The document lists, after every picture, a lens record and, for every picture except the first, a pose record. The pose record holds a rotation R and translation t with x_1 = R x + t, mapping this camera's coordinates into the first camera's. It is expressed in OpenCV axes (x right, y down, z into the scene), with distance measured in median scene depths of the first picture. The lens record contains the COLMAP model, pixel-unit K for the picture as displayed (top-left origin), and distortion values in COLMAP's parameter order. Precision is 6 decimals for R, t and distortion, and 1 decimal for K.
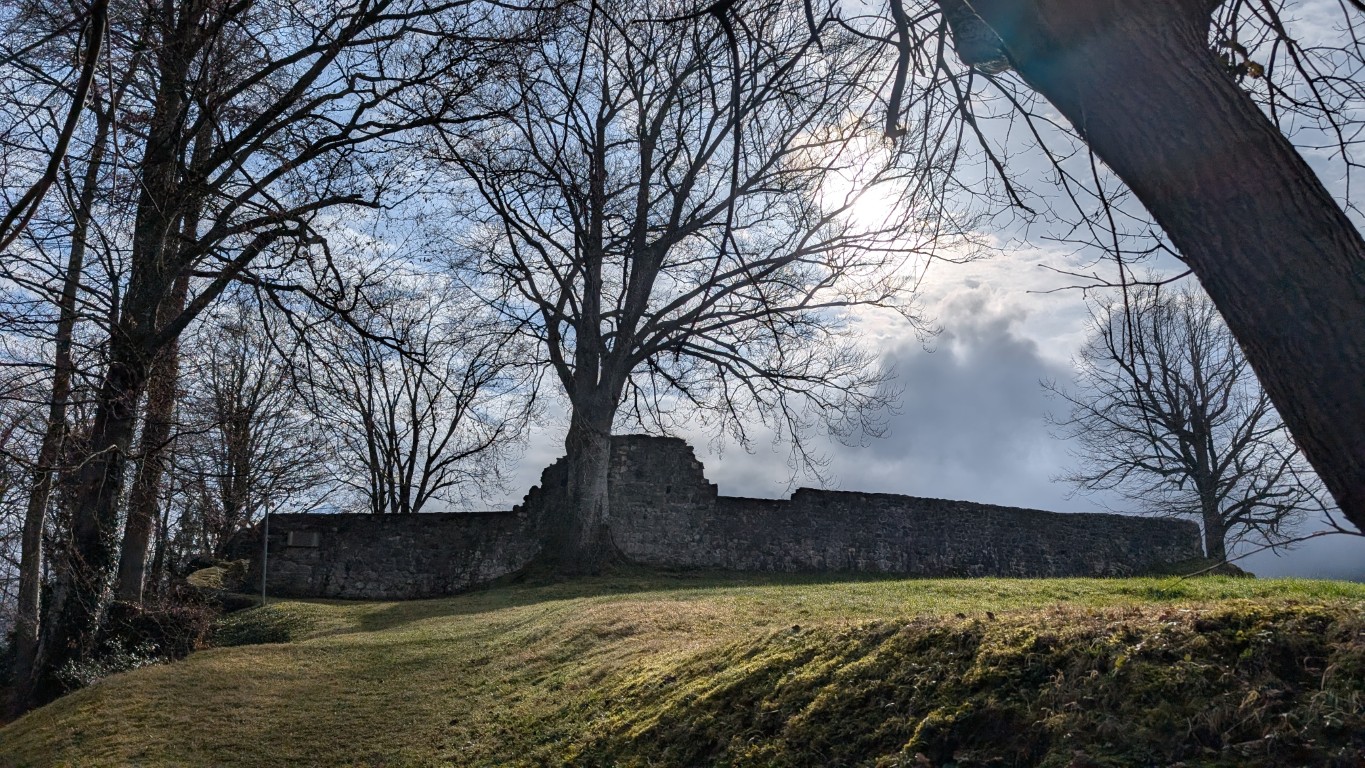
lens RADIAL K [[992.7, 0, 682.5], [0, 992.7, 384.0], [0, 0, 1]] dist [0.098795, -0.210184]
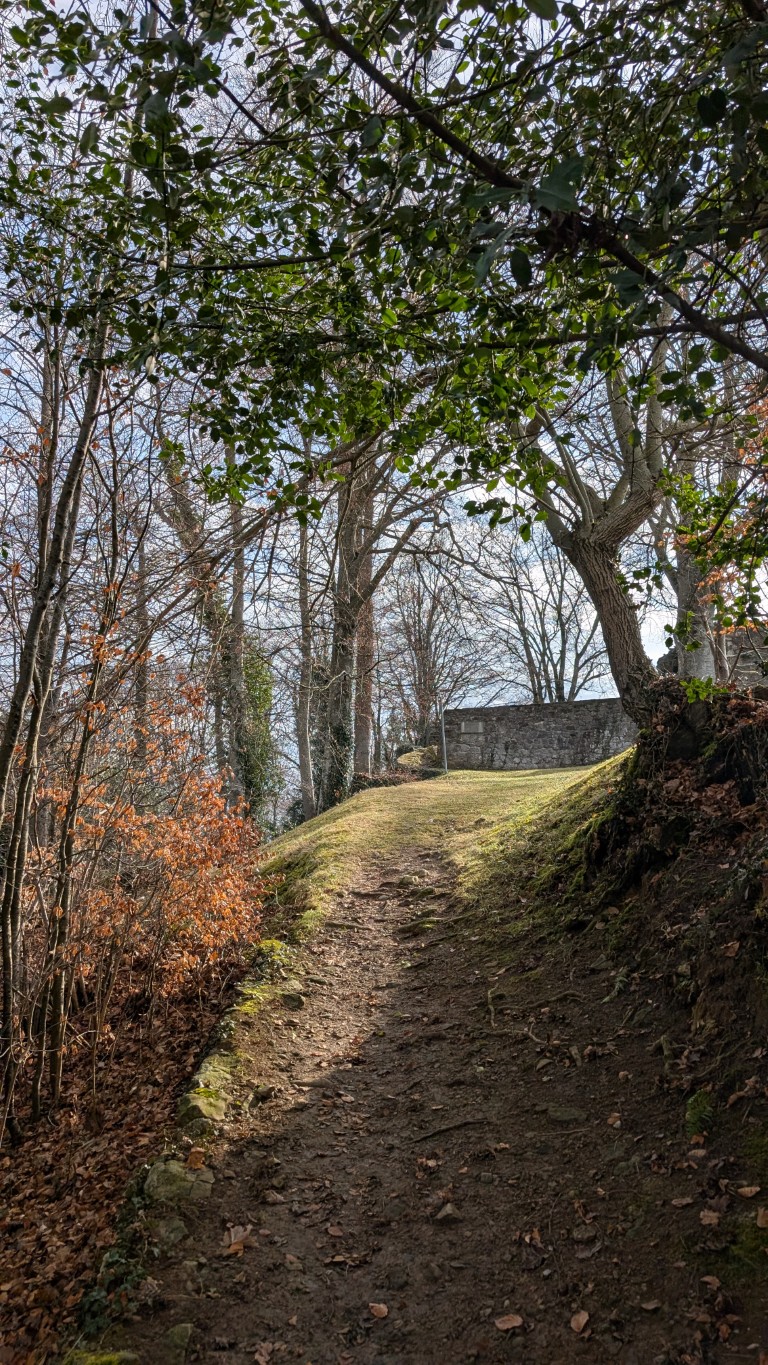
lens RADIAL K [[992.7, 0, 395.9], [0, 992.7, 665.9], [0, 0, 1]] dist [0.098795, -0.210184]
pose [[0.896580, -0.081416, -0.435333, 0.088137], [0.120994, 0.990592, 0.063930, -0.017721], [0.426033, -0.109991, 0.897997, -0.171553]]
